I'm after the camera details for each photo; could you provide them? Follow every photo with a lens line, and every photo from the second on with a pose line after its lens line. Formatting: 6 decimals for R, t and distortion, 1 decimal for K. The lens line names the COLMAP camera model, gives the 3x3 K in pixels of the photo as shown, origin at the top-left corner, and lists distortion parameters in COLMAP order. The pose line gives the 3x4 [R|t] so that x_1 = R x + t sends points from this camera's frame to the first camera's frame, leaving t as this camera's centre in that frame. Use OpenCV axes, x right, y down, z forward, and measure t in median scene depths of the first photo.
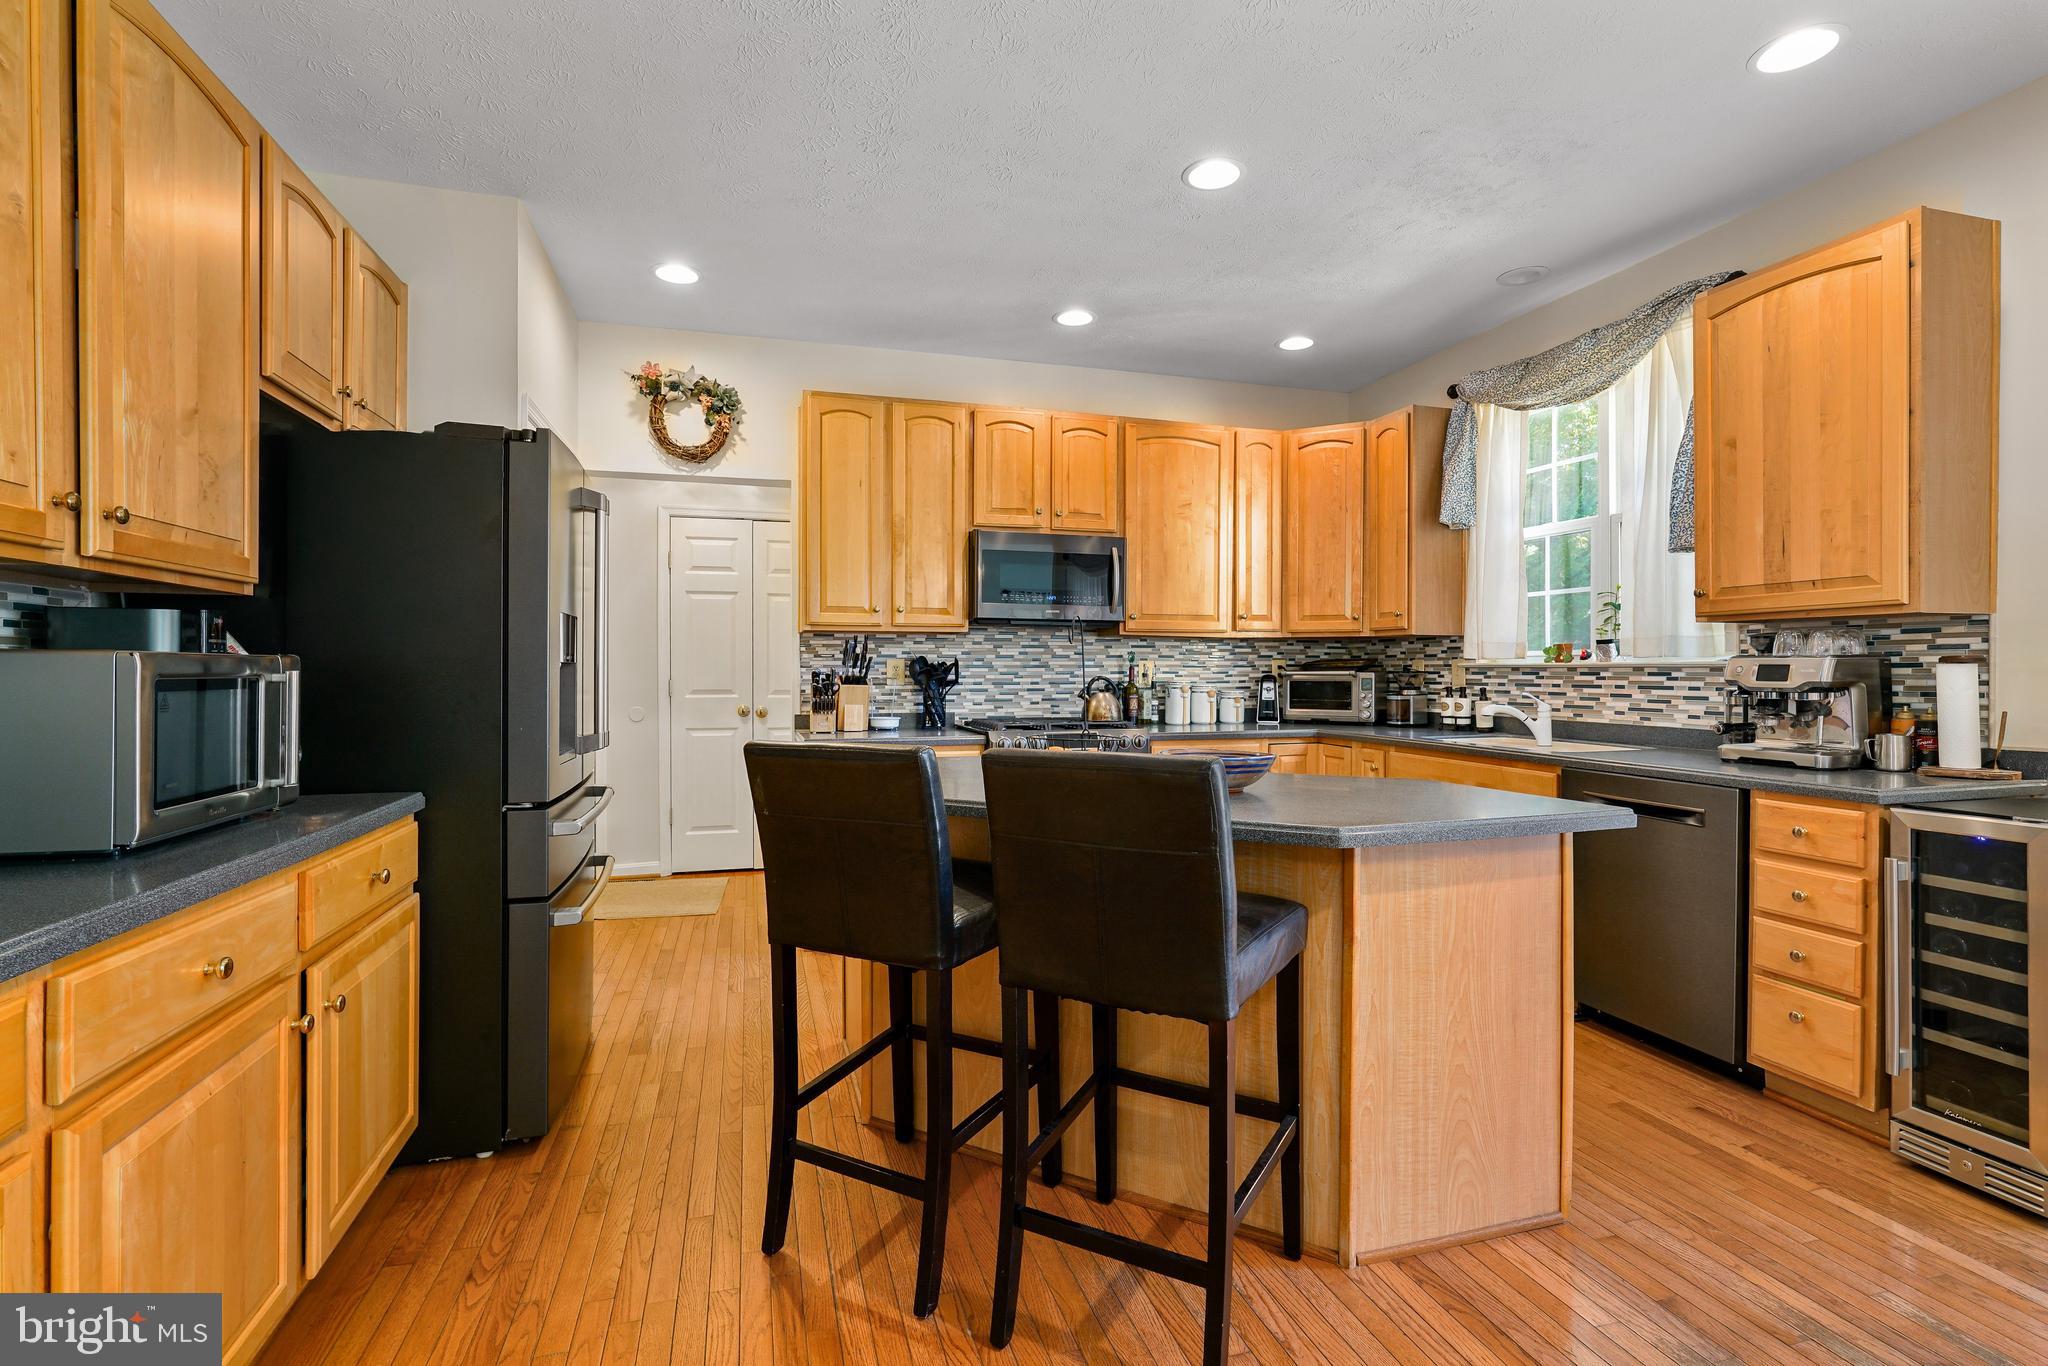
lens RADIAL K [[926.7, 0, 1046.9], [0, 926.7, 674.0], [0, 0, 1]] dist [-0.015669, 0.007247]
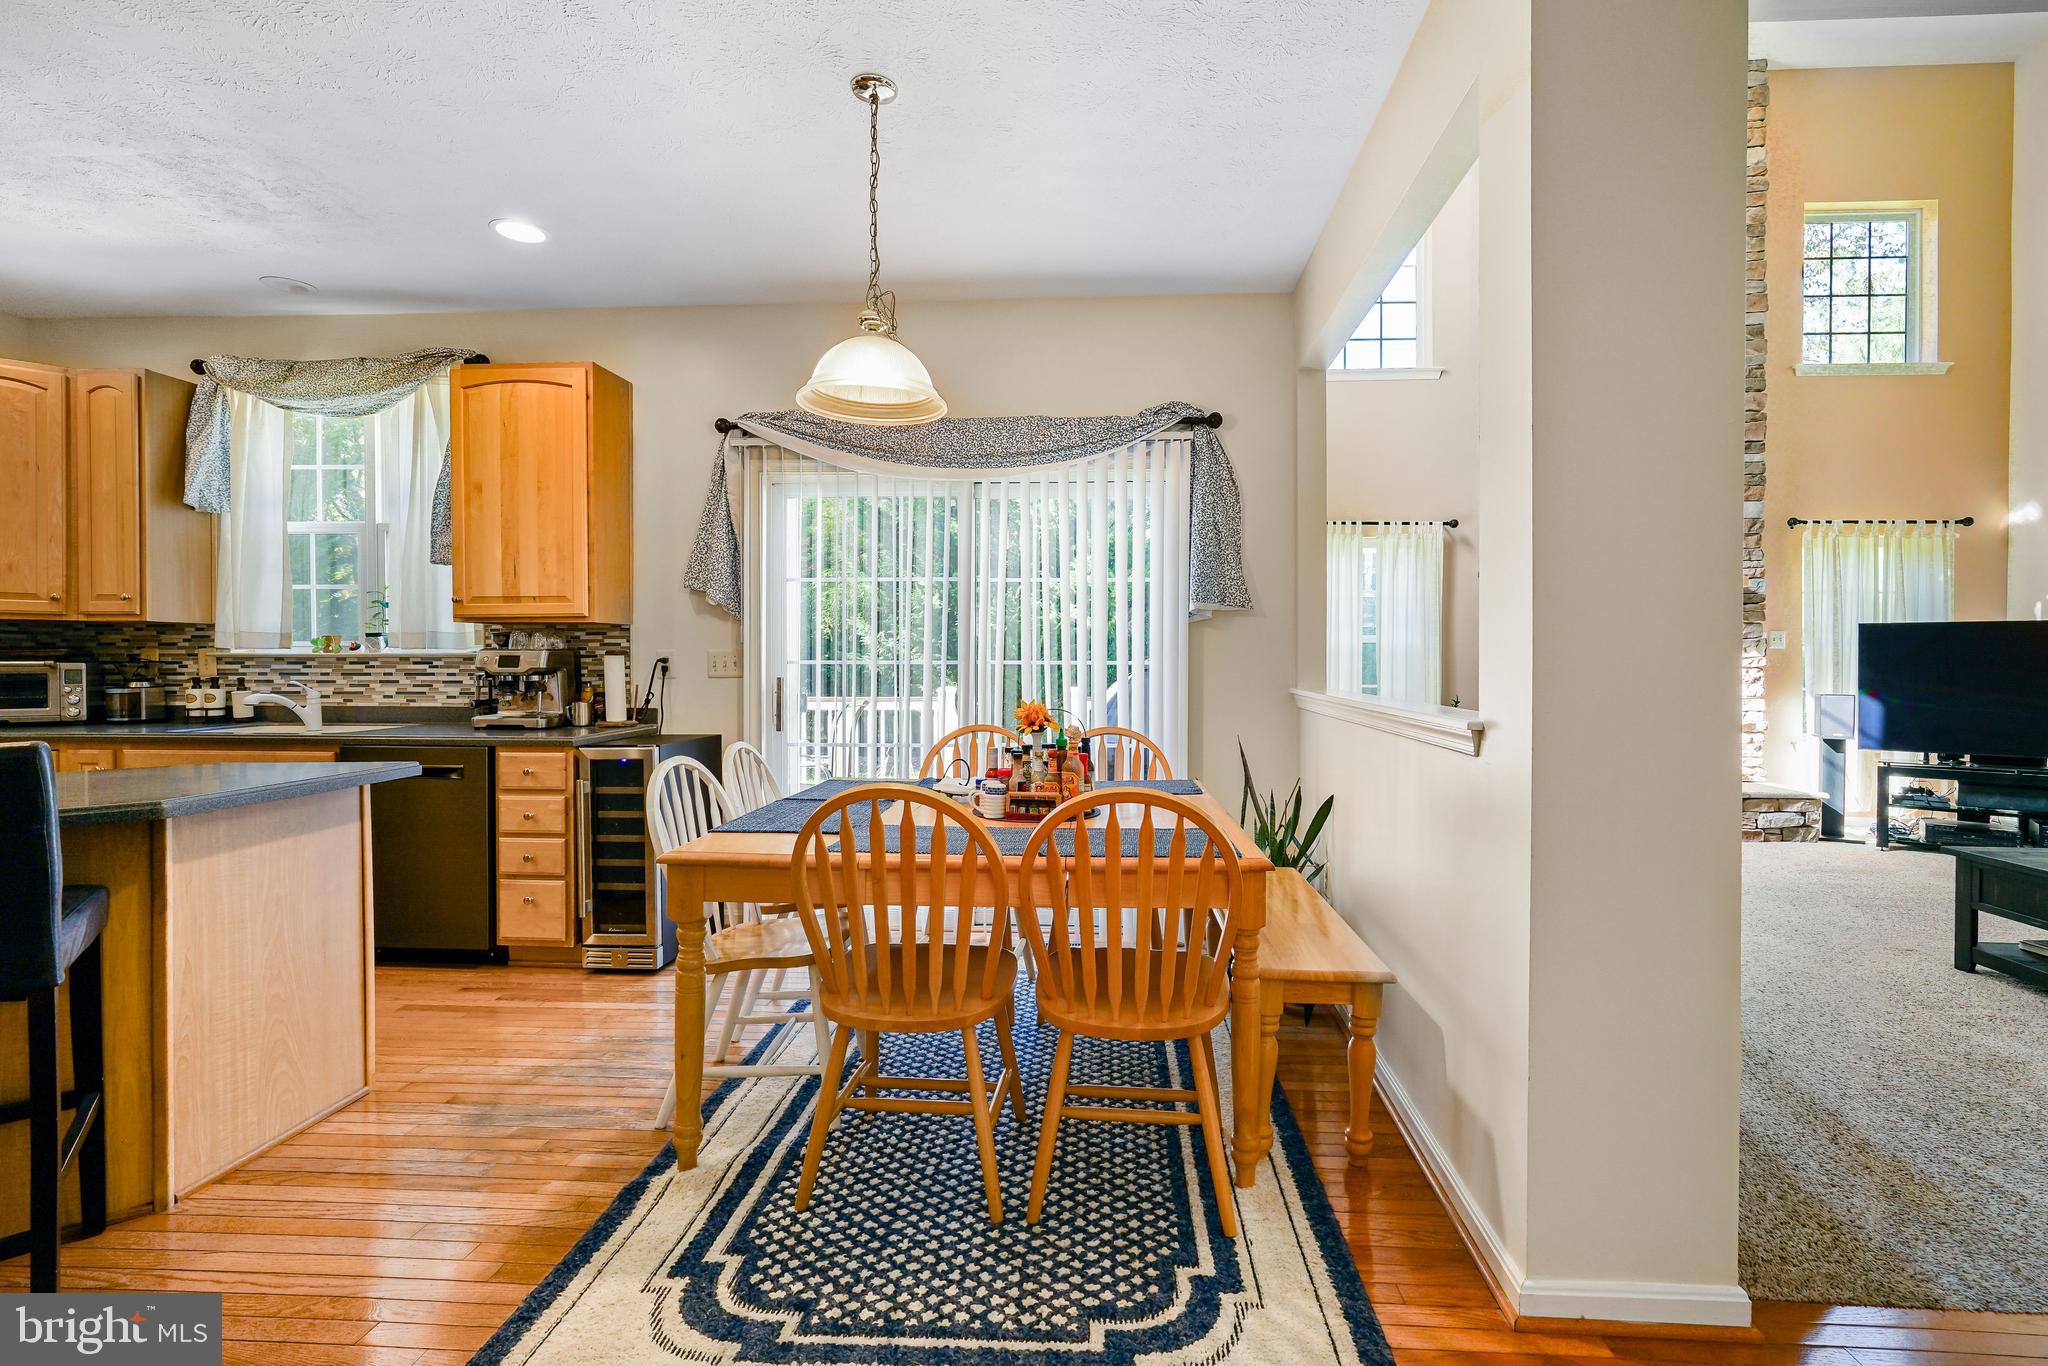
lens RADIAL K [[926.7, 0, 1046.9], [0, 926.7, 674.0], [0, 0, 1]] dist [-0.015669, 0.007247]
pose [[0.363079, -0.015275, 0.931633, -0.199938], [0.004269, 0.999882, 0.014730, 0.000406], [-0.931748, -0.001371, 0.363102, -0.244721]]
